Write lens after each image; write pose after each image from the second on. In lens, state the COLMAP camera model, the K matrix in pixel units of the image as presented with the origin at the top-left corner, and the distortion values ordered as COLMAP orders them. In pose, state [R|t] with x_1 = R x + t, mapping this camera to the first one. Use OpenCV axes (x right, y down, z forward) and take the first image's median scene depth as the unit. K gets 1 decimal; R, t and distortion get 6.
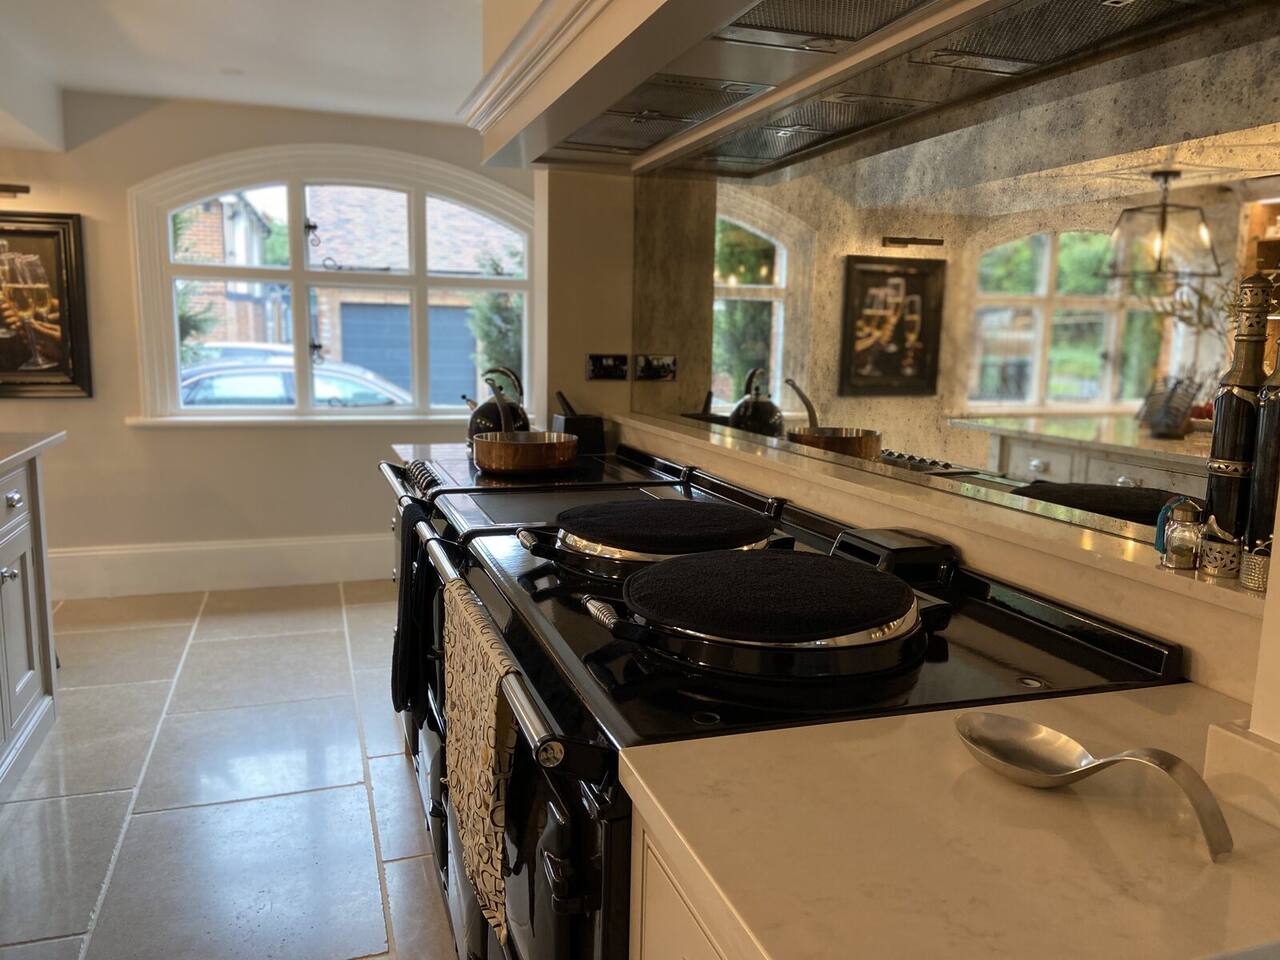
lens RADIAL K [[965.1, 0, 640.0], [0, 965.1, 480.0], [0, 0, 1]] dist [0.118396, -0.149583]
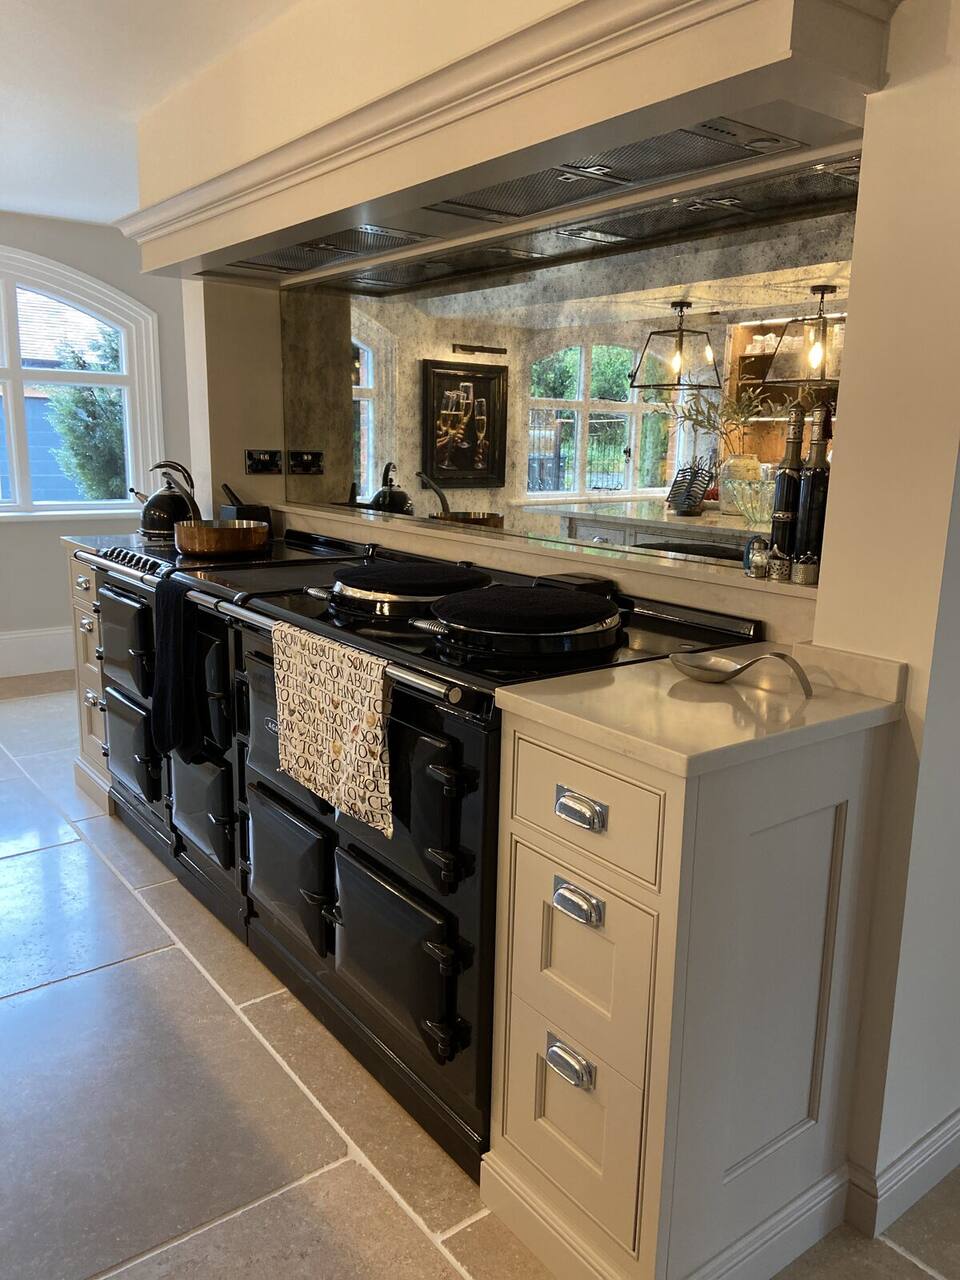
lens RADIAL K [[965.1, 0, 480.0], [0, 965.1, 640.0], [0, 0, 1]] dist [0.118396, -0.149583]
pose [[0.949588, -0.065289, 0.306626, -0.156464], [0.045253, 0.996377, 0.072014, 0.019621], [-0.310217, -0.054508, 0.949102, -0.165151]]
